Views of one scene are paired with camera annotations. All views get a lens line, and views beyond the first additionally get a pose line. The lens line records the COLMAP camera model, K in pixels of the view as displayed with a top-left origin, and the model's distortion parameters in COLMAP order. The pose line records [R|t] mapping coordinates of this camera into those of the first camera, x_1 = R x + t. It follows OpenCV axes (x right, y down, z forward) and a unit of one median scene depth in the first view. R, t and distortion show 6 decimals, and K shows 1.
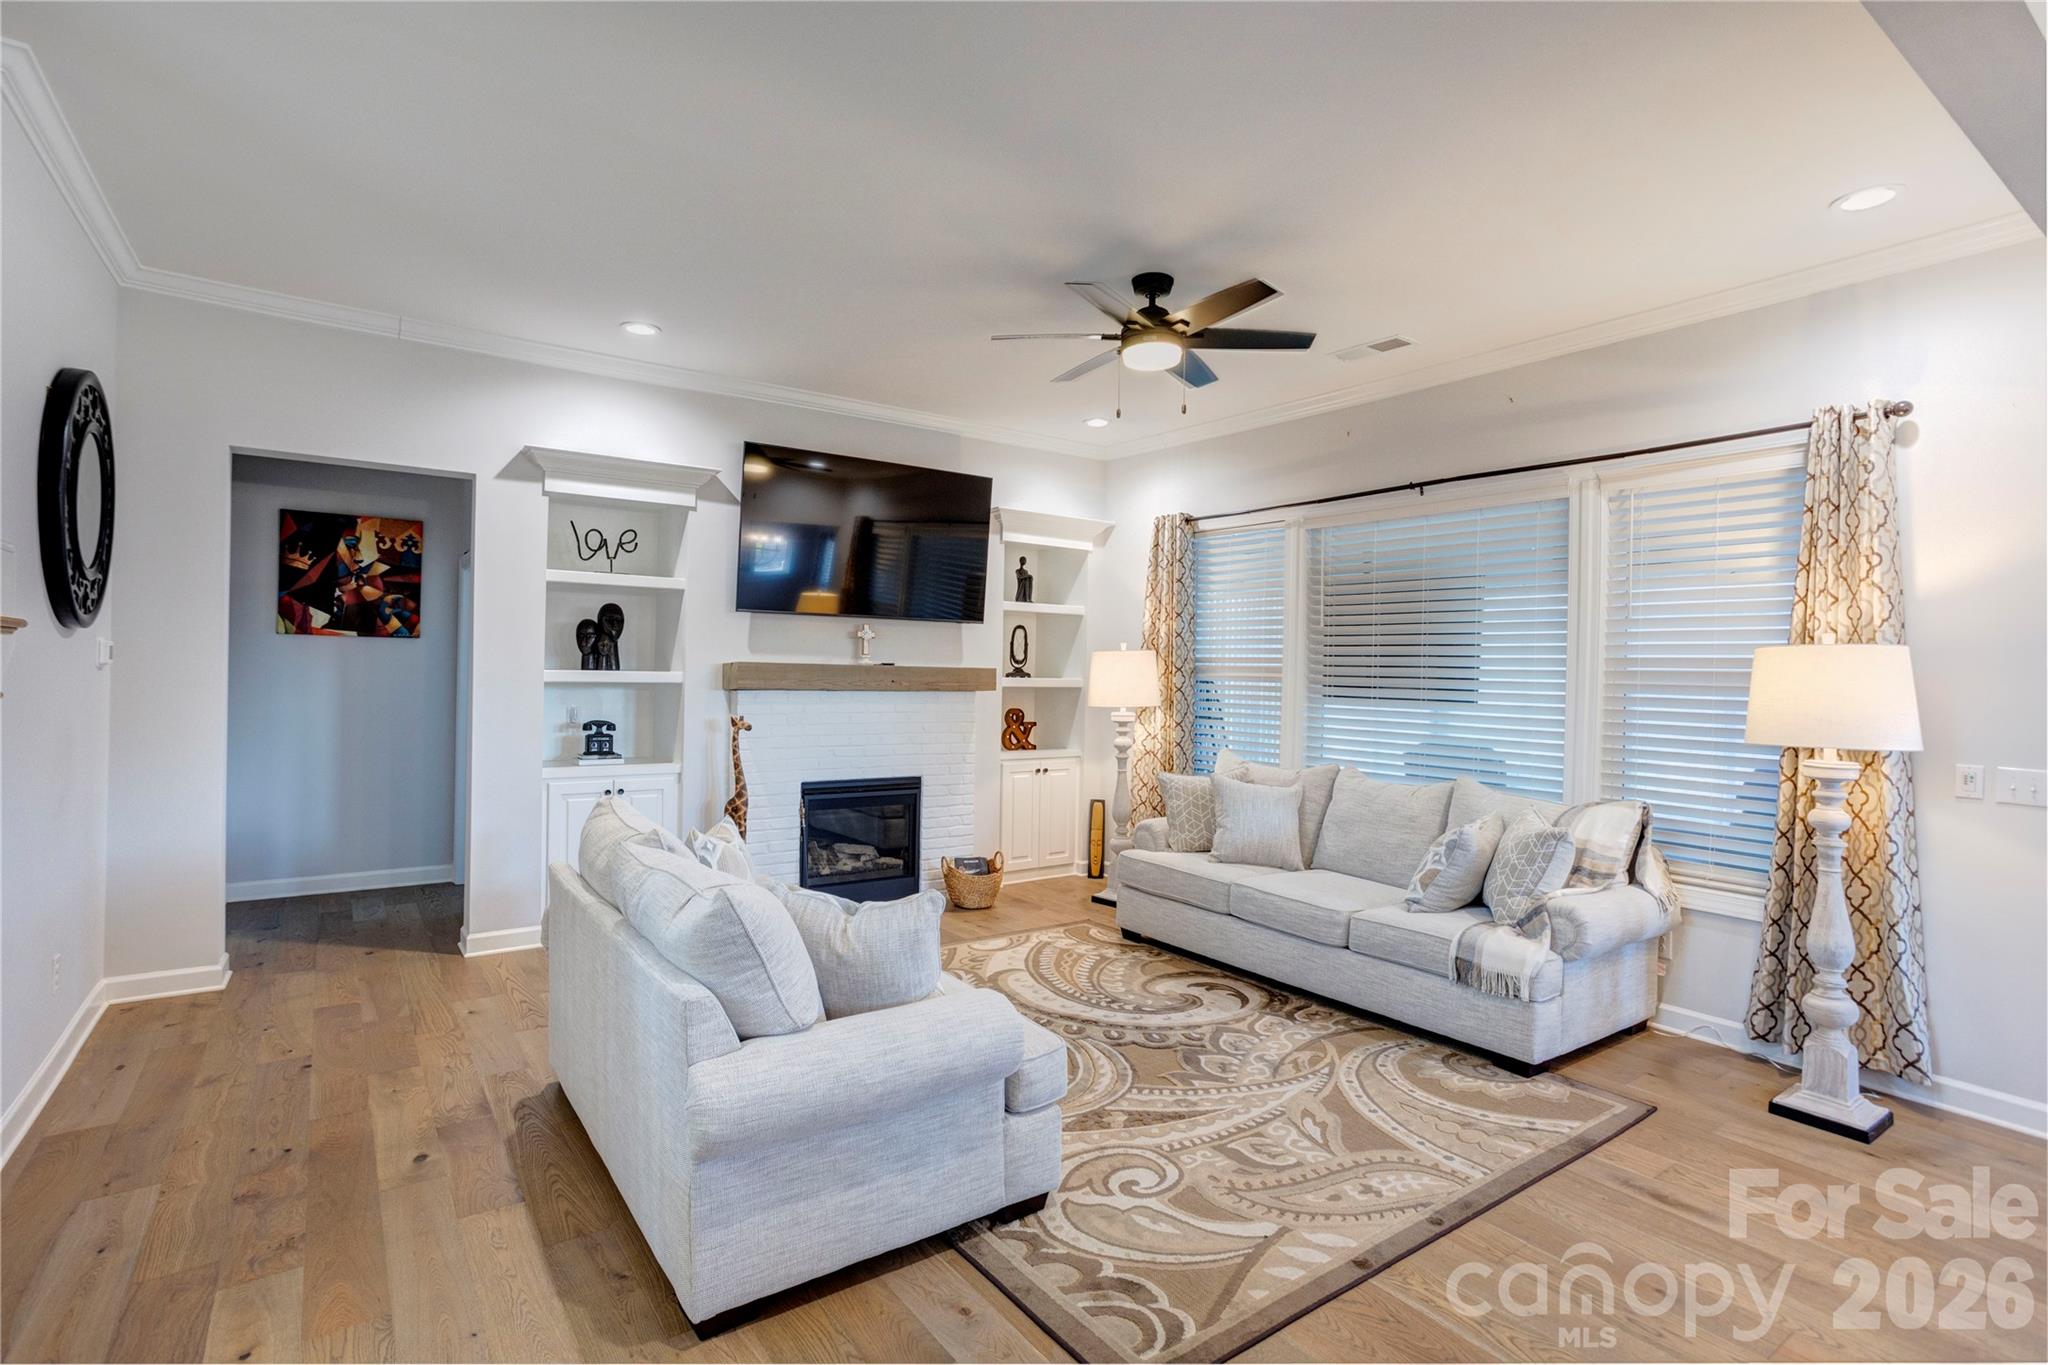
lens RADIAL K [[981.1, 0, 987.6], [0, 981.1, 673.2], [0, 0, 1]] dist [-0.062358, 0.047264]
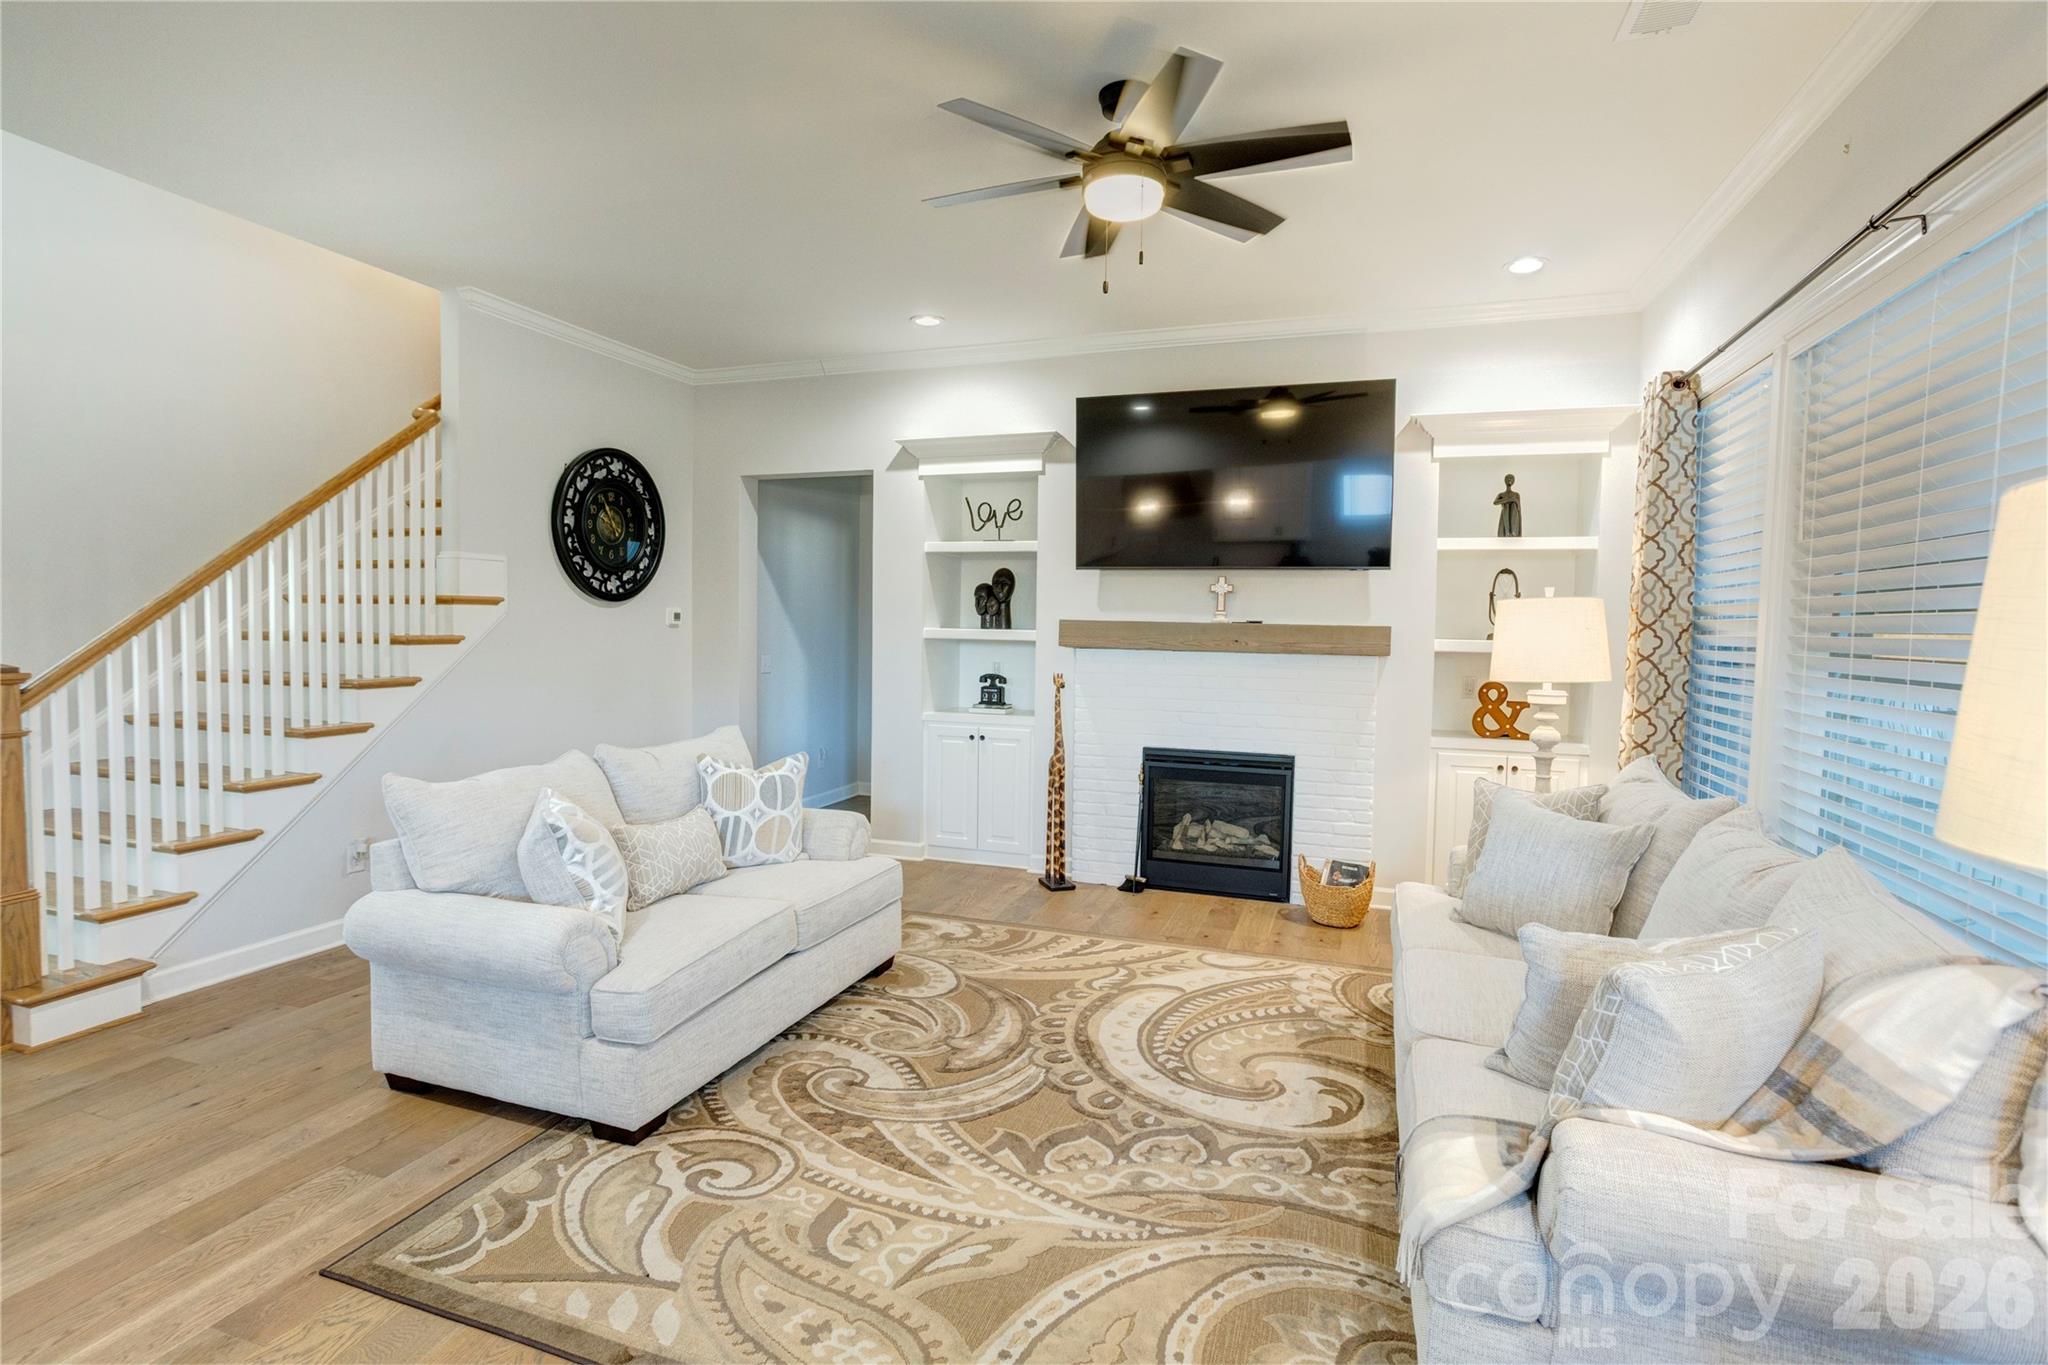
lens RADIAL K [[981.1, 0, 987.6], [0, 981.1, 673.2], [0, 0, 1]] dist [-0.062358, 0.047264]
pose [[0.580621, 0.032693, -0.813517, 0.638647], [-0.007541, 0.999367, 0.034779, 0.010900], [0.814139, -0.014059, 0.580500, 0.424871]]
